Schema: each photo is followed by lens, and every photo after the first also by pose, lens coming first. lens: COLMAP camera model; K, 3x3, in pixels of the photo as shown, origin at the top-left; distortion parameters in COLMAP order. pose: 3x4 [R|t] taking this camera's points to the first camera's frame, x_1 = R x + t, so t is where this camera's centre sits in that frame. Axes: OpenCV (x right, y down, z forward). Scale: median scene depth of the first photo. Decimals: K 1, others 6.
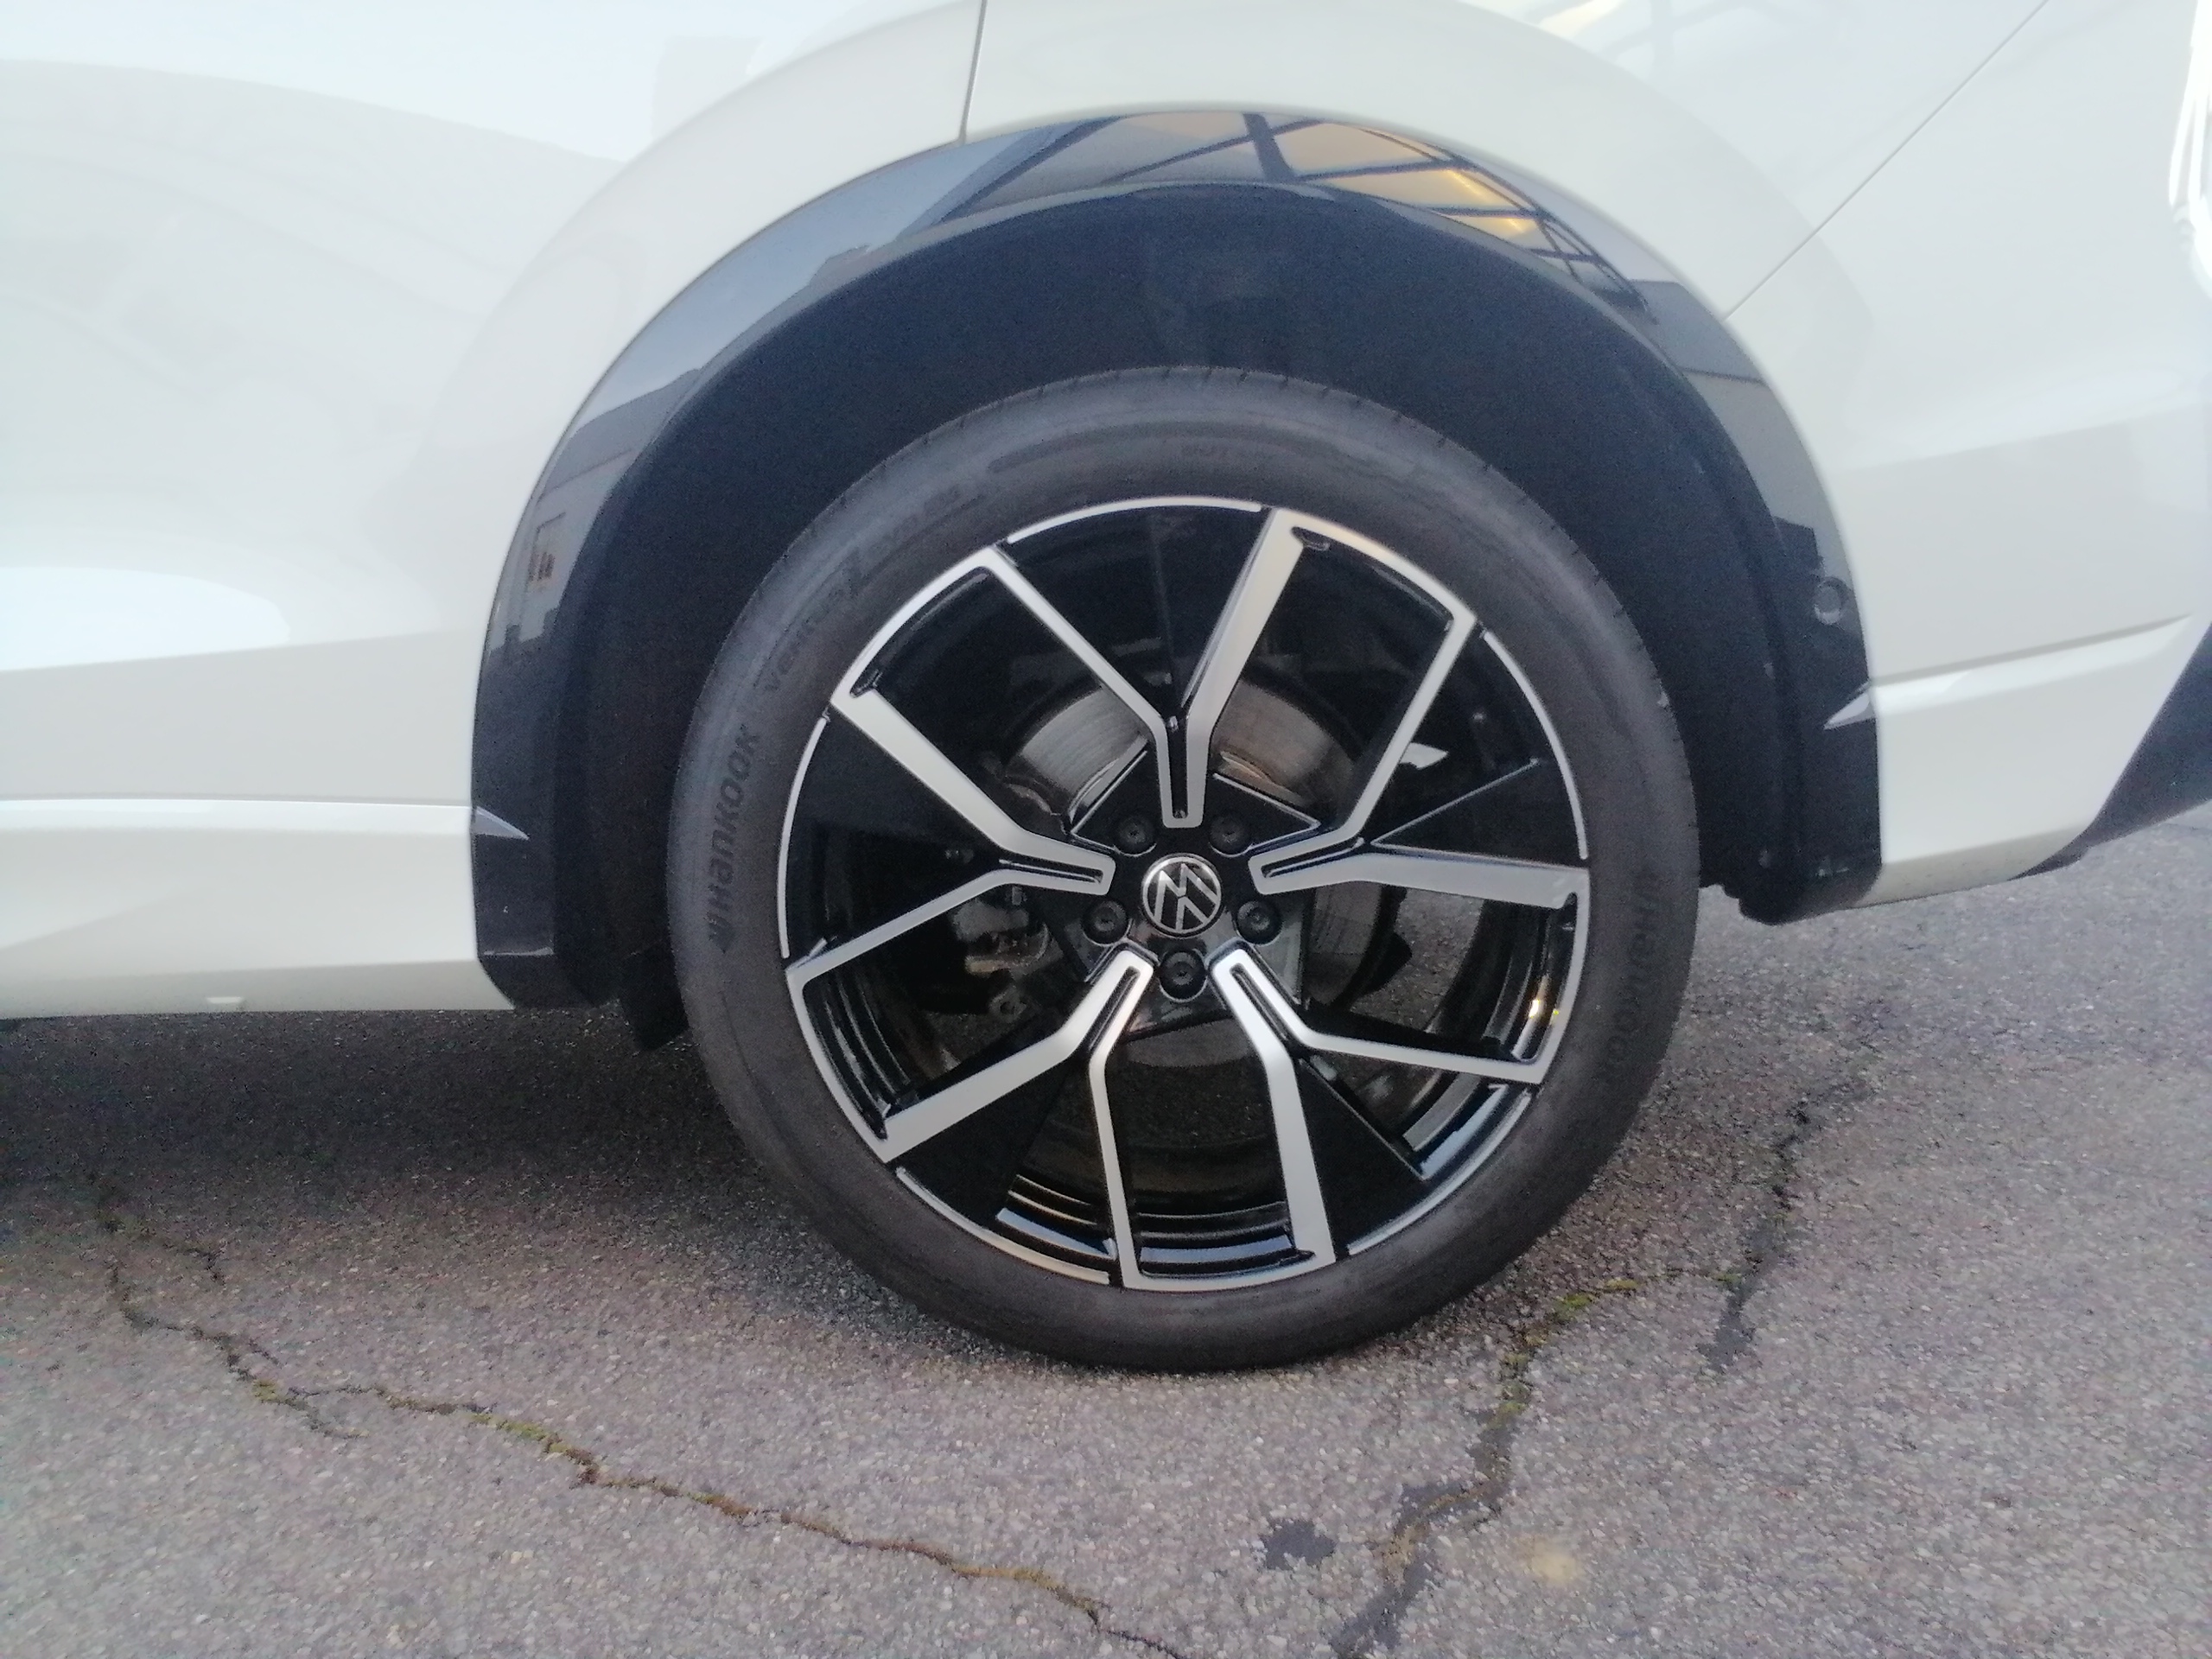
lens RADIAL K [[1723.0, 0, 1134.4], [0, 1723.0, 831.1], [0, 0, 1]] dist [-0.030771, 0.101435]
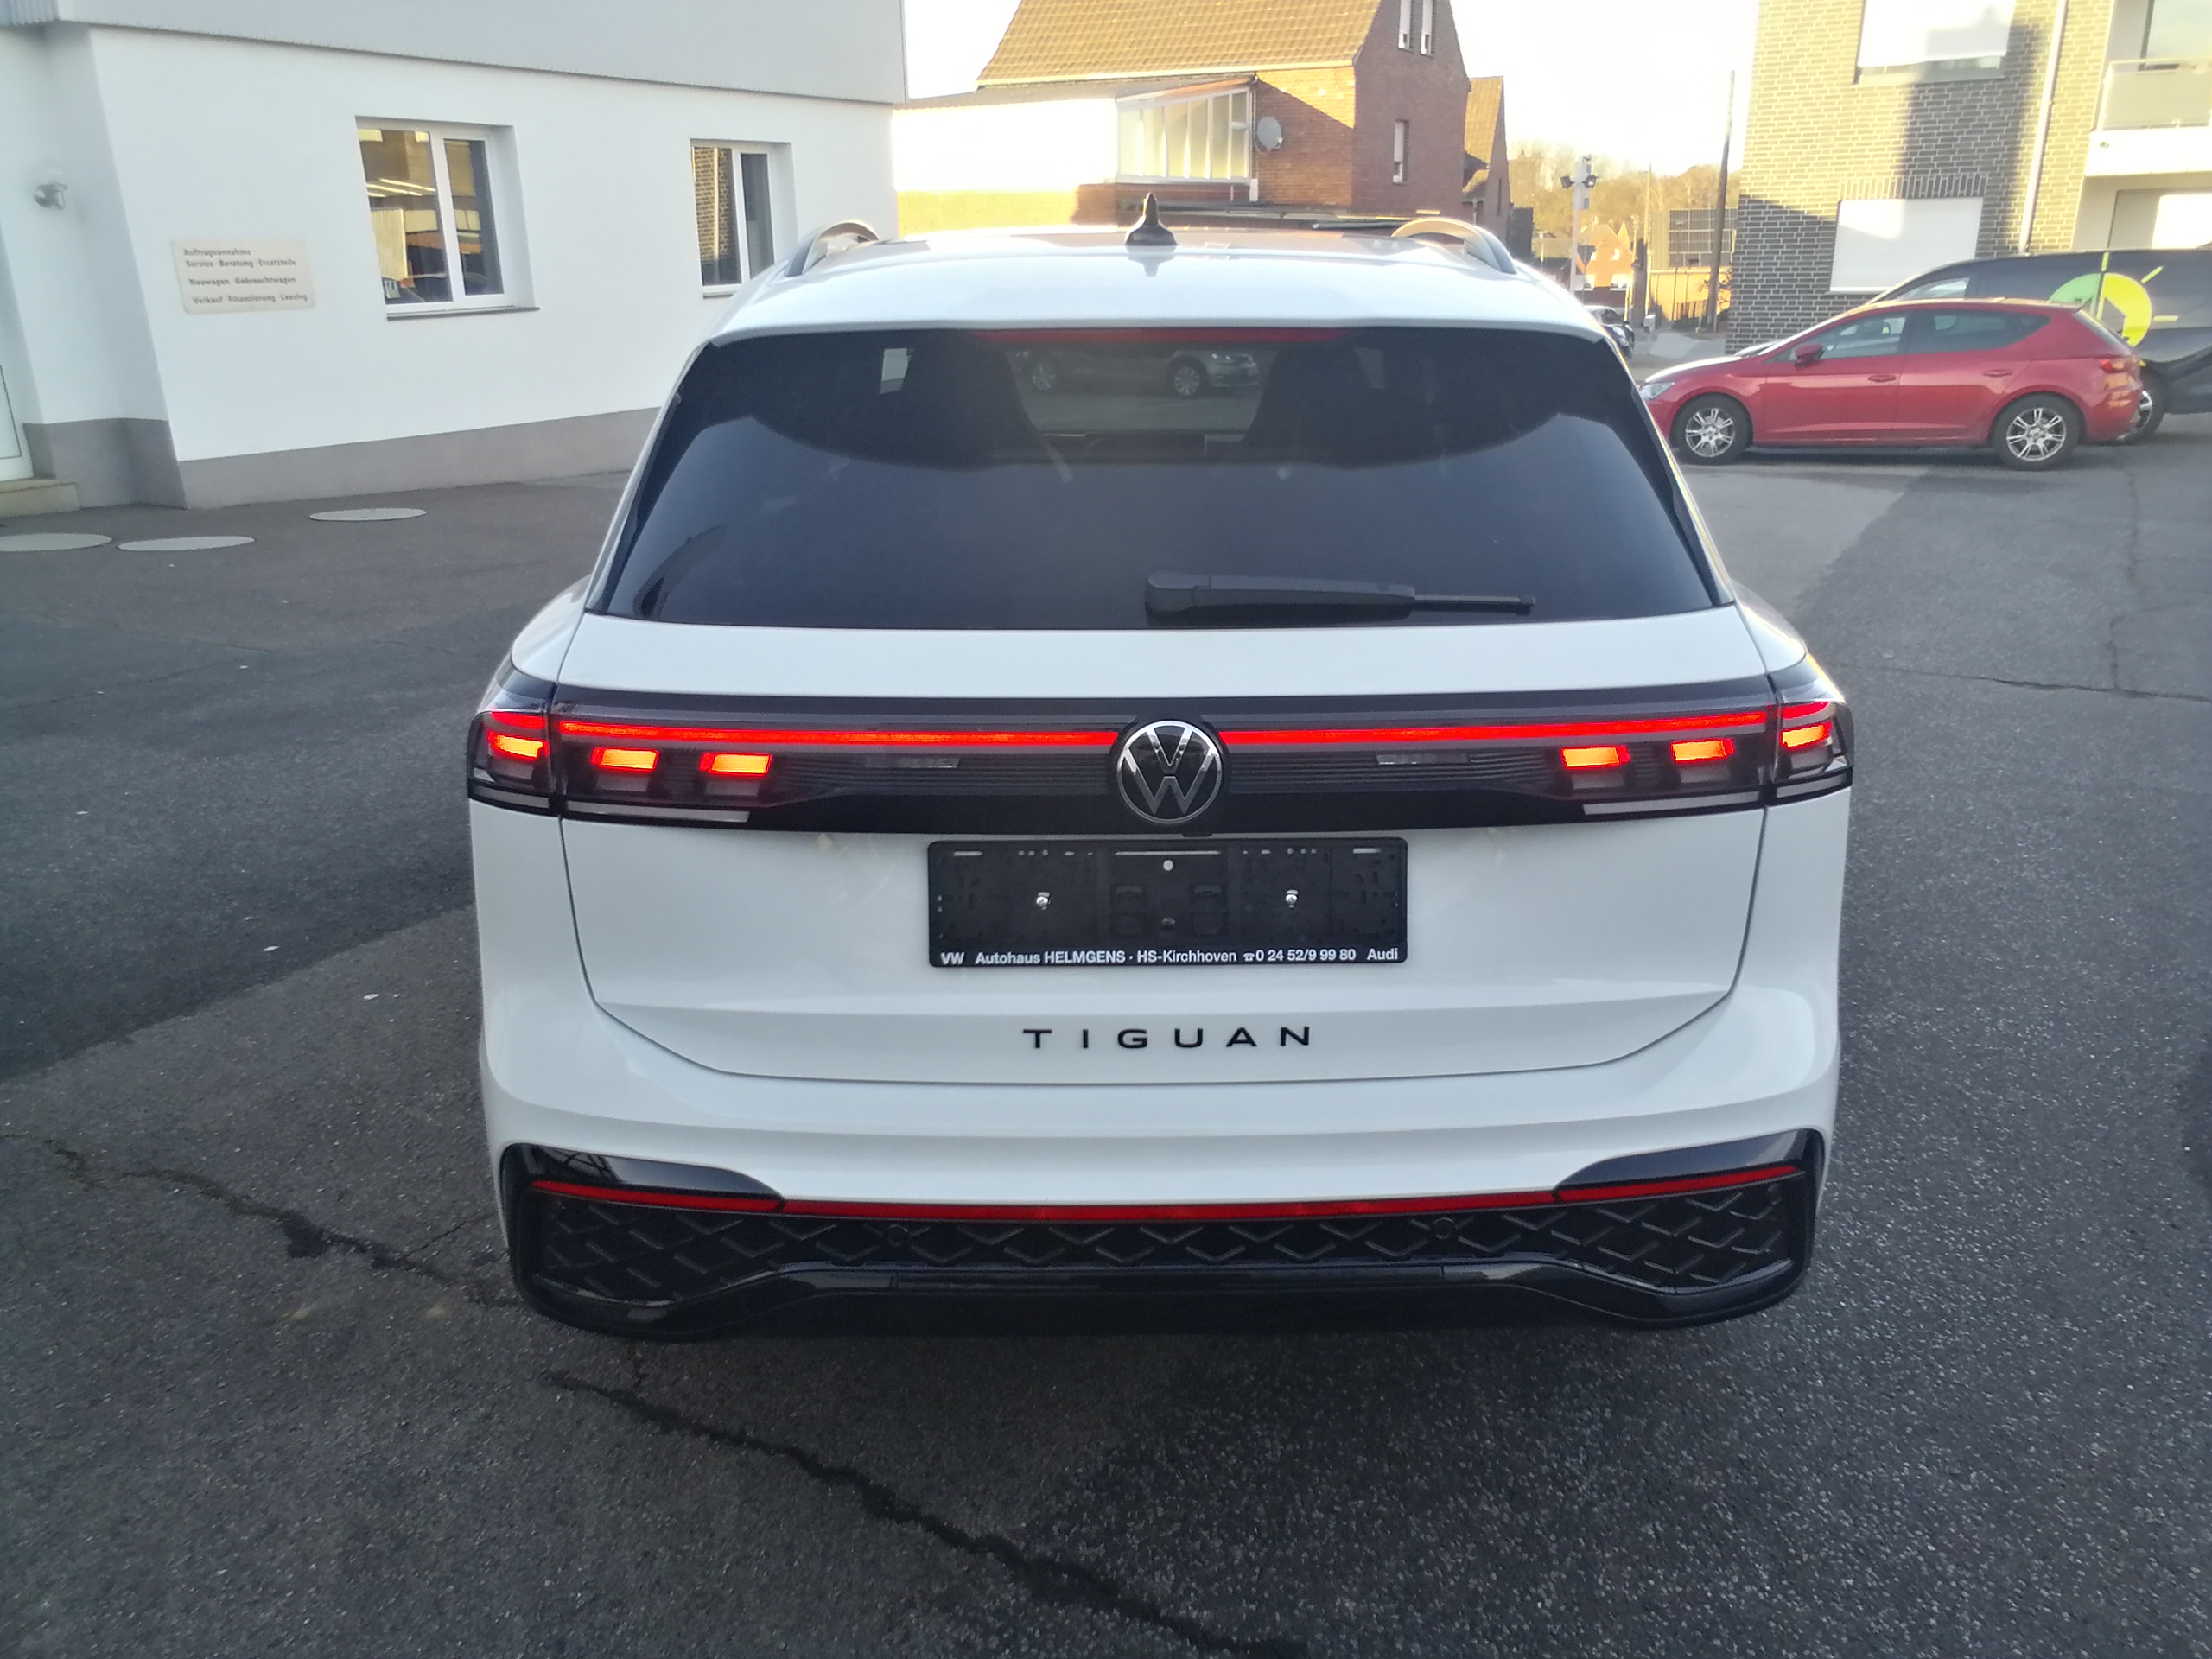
lens RADIAL K [[1728.9, 0, 1134.4], [0, 1728.9, 825.4], [0, 0, 1]] dist [-0.059743, 0.154228]
pose [[0.029296, 0.332521, -0.942641, 2.167089], [-0.196317, 0.926593, 0.320758, -1.146792], [0.980103, 0.175660, 0.092425, 1.430149]]
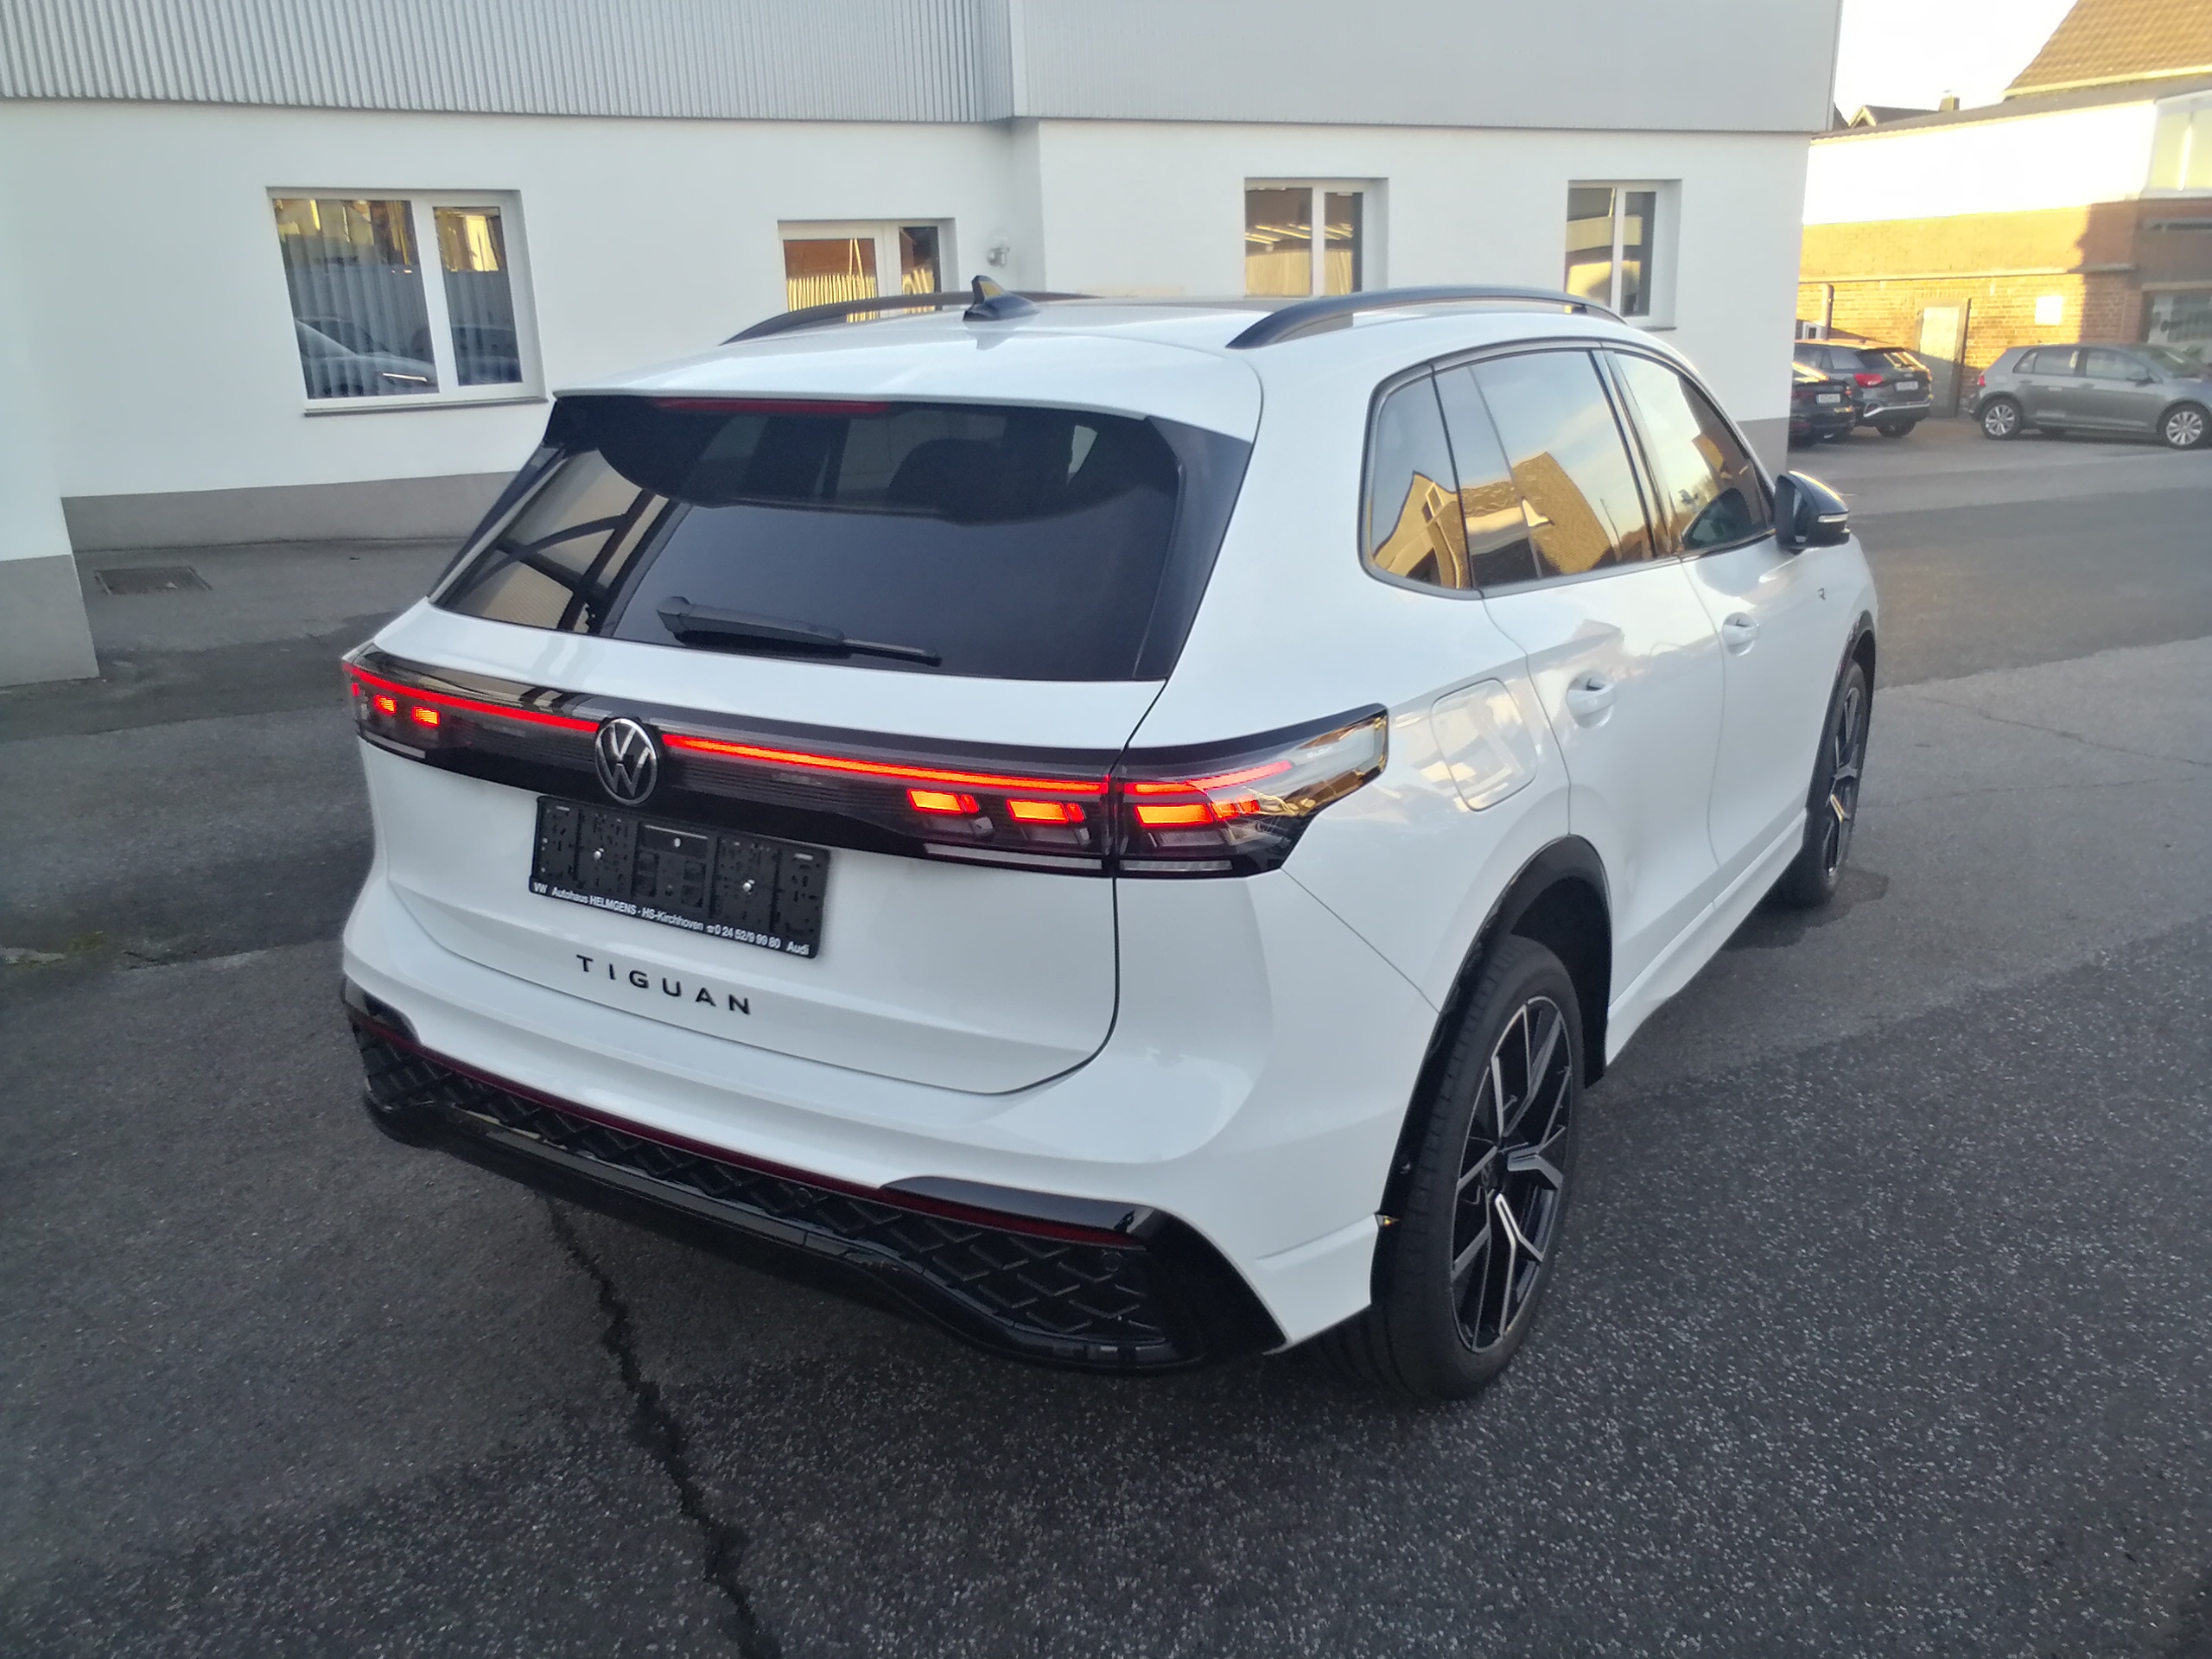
lens RADIAL K [[1728.9, 0, 1134.4], [0, 1728.9, 825.4], [0, 0, 1]] dist [-0.059743, 0.154228]
pose [[-0.498679, 0.277862, -0.821043, 1.995115], [-0.154685, 0.903493, 0.399717, -1.466618], [0.852873, 0.326333, -0.407572, 2.808558]]
